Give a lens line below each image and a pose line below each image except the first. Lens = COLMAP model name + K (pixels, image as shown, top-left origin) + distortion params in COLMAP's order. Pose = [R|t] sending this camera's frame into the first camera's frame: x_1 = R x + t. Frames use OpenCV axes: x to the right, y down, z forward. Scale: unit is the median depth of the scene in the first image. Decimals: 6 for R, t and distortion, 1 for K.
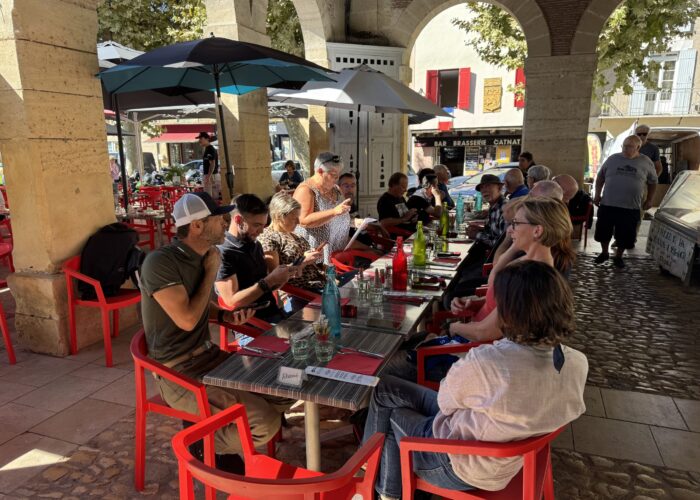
lens RADIAL K [[510.5, 0, 351.6], [0, 510.5, 260.4], [0, 0, 1]] dist [0.102405, -0.127298]
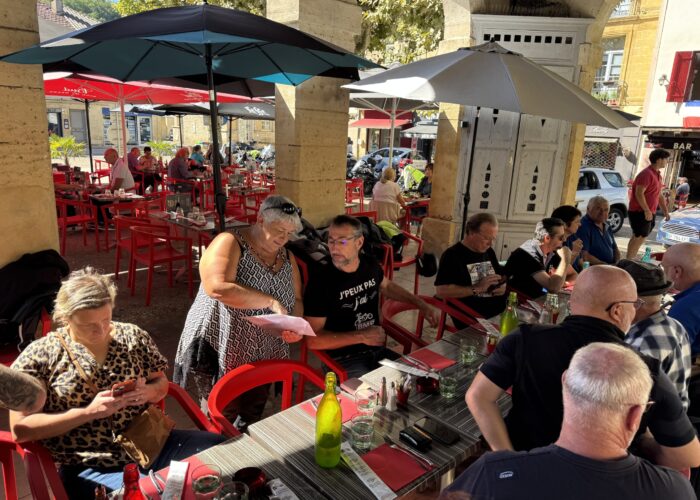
lens RADIAL K [[509.0, 0, 341.6], [0, 509.0, 249.8], [0, 0, 1]] dist [0.092322, -0.115353]
pose [[0.903014, 0.146934, -0.403702, 0.132543], [-0.142898, 0.988917, 0.040294, -0.087222], [0.405148, 0.021302, 0.914003, 0.245500]]
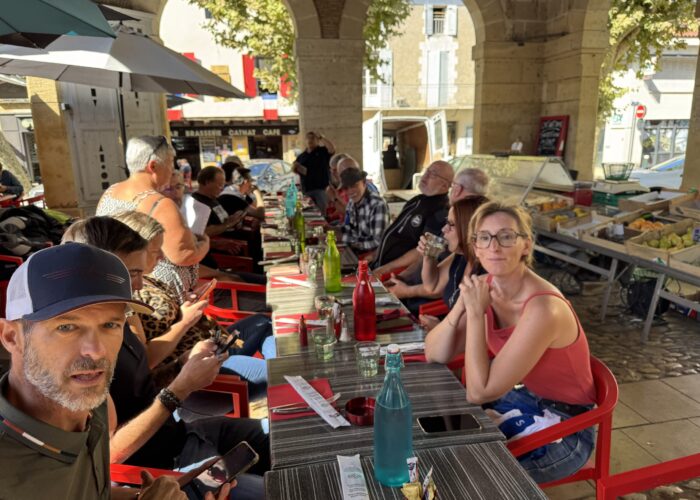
lens RADIAL K [[511.1, 0, 350.6], [0, 511.1, 258.9], [0, 0, 1]] dist [0.075456, -0.129991]
pose [[0.861124, -0.129133, 0.491722, -0.083548], [0.123398, 0.991370, 0.044248, -0.028366], [-0.493193, 0.022575, 0.869627, 0.159000]]
